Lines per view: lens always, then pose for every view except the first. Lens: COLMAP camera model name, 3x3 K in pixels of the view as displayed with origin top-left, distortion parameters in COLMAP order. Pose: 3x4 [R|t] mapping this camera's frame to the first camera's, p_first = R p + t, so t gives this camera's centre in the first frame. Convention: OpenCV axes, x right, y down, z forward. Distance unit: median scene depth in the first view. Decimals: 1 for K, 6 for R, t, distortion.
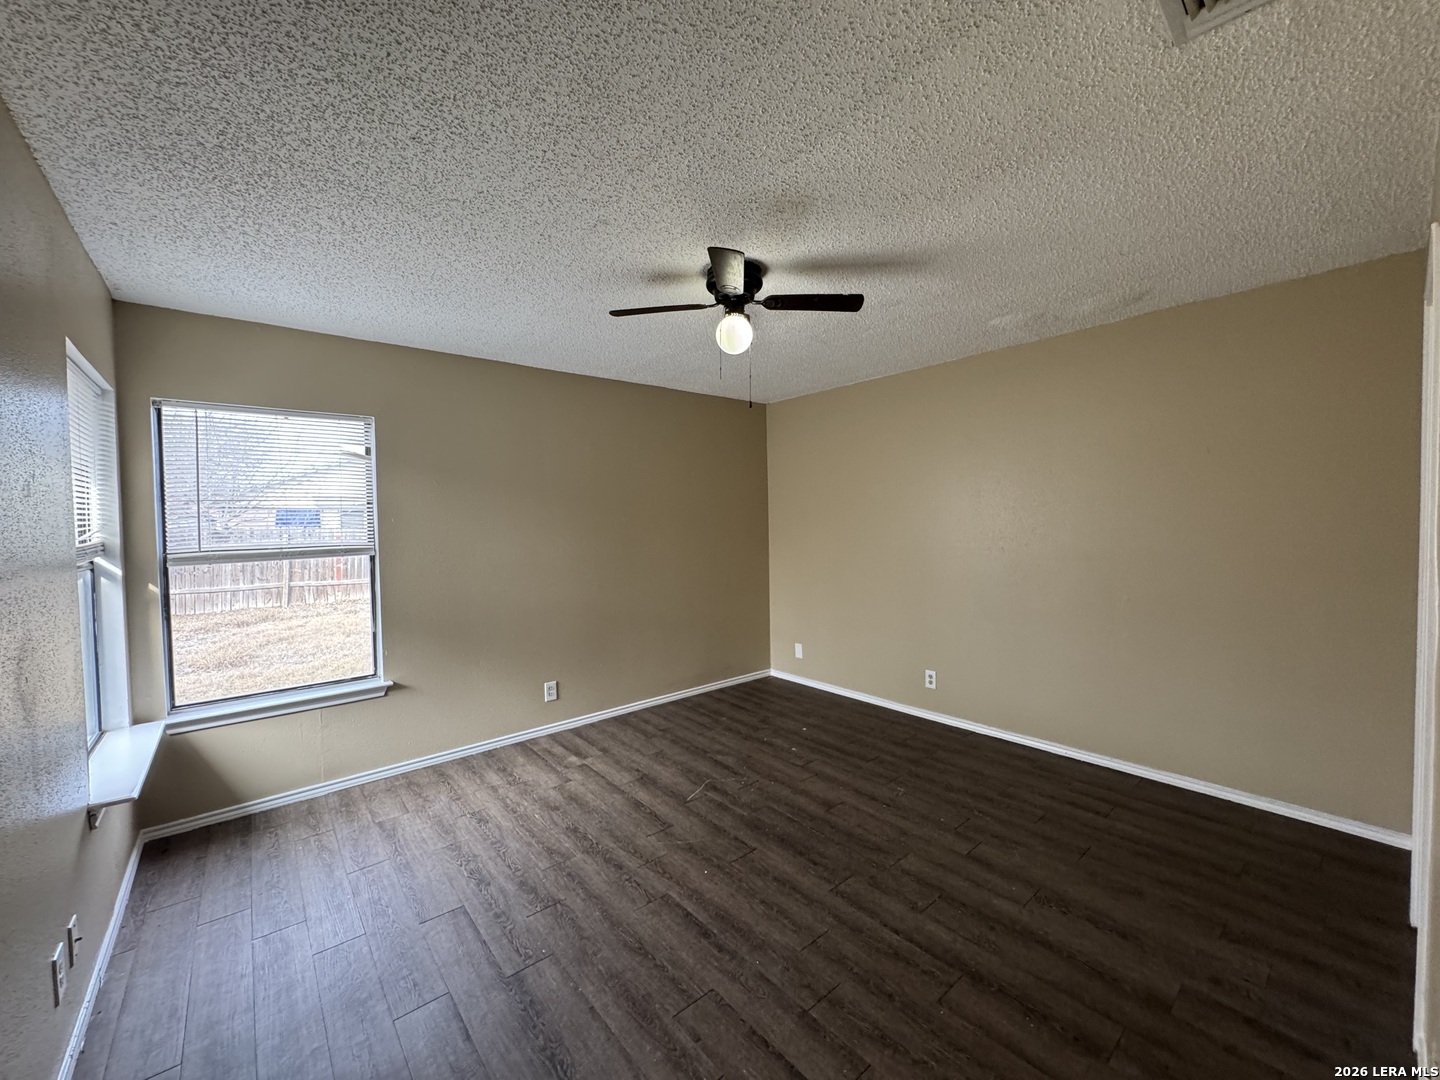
lens RADIAL K [[573.4, 0, 718.6], [0, 573.4, 536.0], [0, 0, 1]] dist [-0.001779, 0.000240]
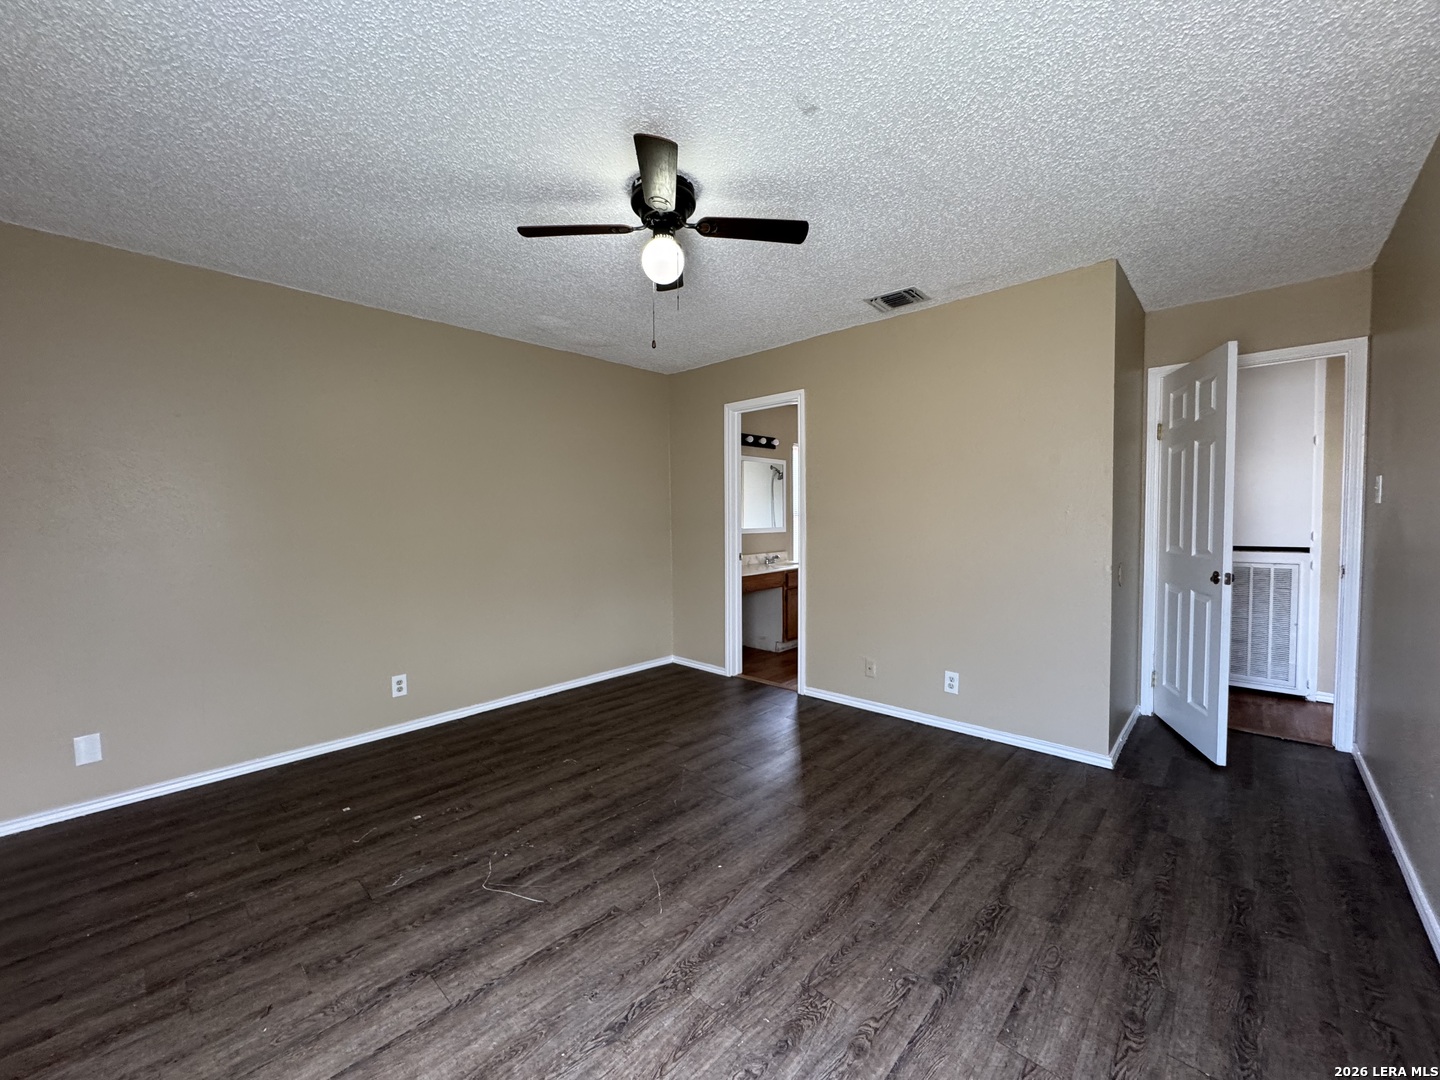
lens RADIAL K [[573.4, 0, 719.4], [0, 573.4, 537.8], [0, 0, 1]] dist [-0.001779, 0.000240]
pose [[-0.125700, -0.016614, 0.991929, -0.806670], [0.038755, 0.999014, 0.021644, 0.052173], [-0.991311, 0.041162, -0.124932, 0.982661]]
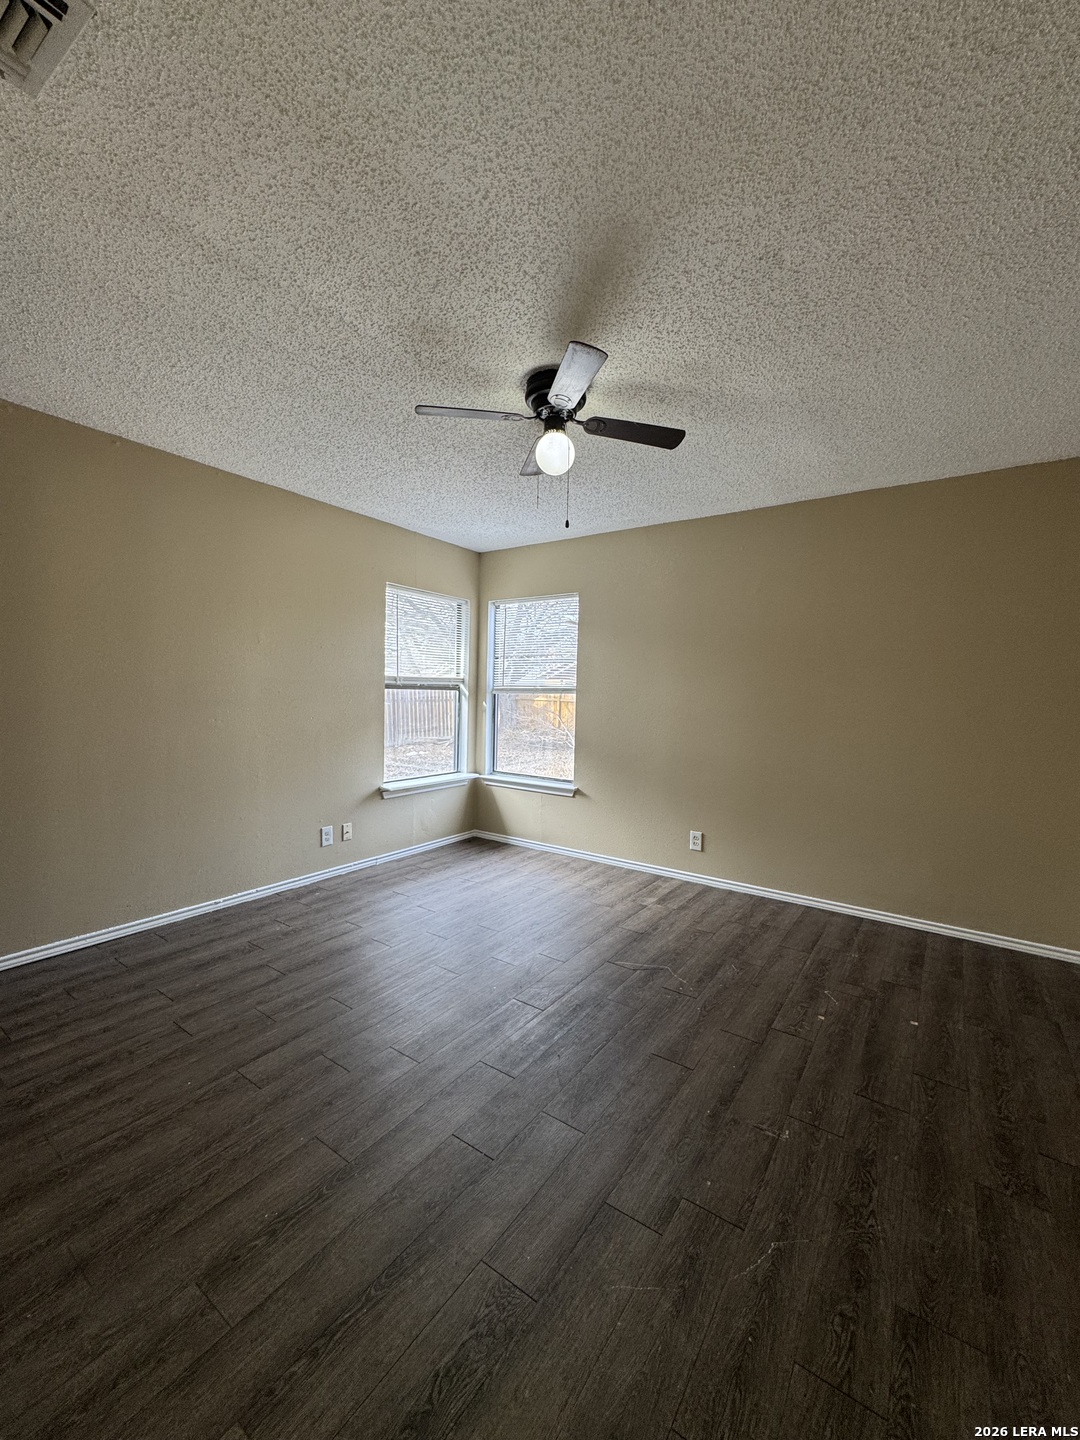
lens RADIAL K [[573.4, 0, 544.7], [0, 573.4, 716.8], [0, 0, 1]] dist [-0.001779, 0.000240]
pose [[0.261908, 0.064724, -0.962920, 0.890542], [-0.054166, 0.997162, 0.052293, 0.024303], [0.963572, 0.038462, 0.264670, 0.710862]]
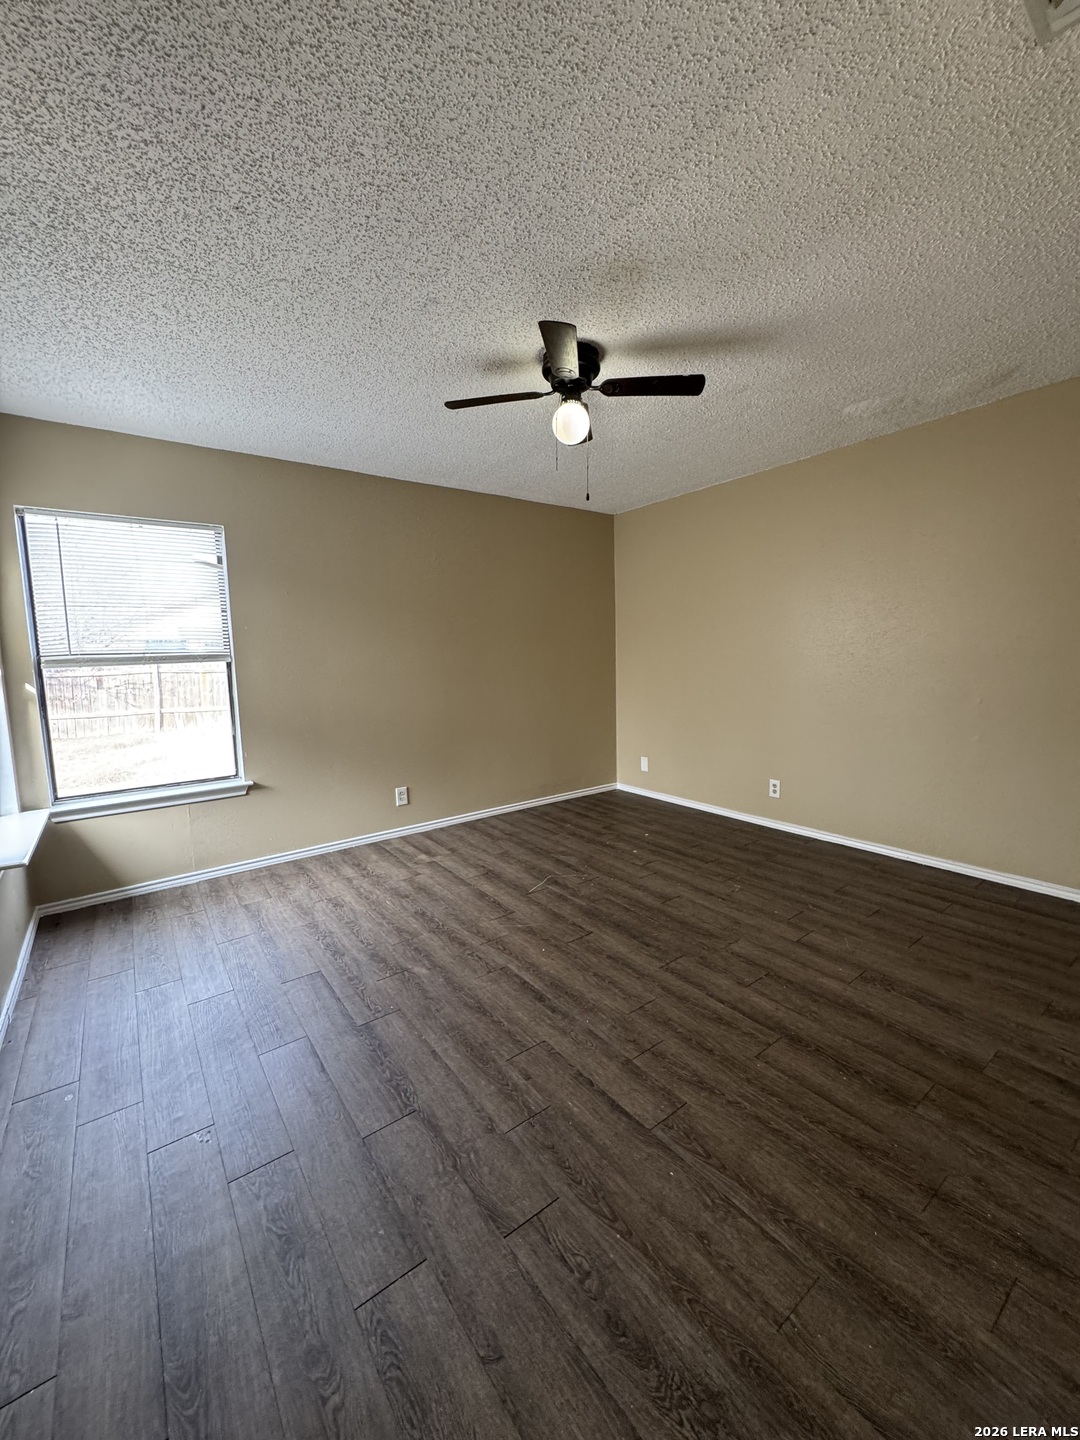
lens RADIAL K [[573.4, 0, 541.3], [0, 573.4, 716.5], [0, 0, 1]] dist [-0.001779, 0.000240]
pose [[0.998357, 0.000379, -0.057297, 0.030772], [0.004332, 0.996617, 0.082074, 0.062594], [0.057134, -0.082187, 0.994978, -0.017458]]
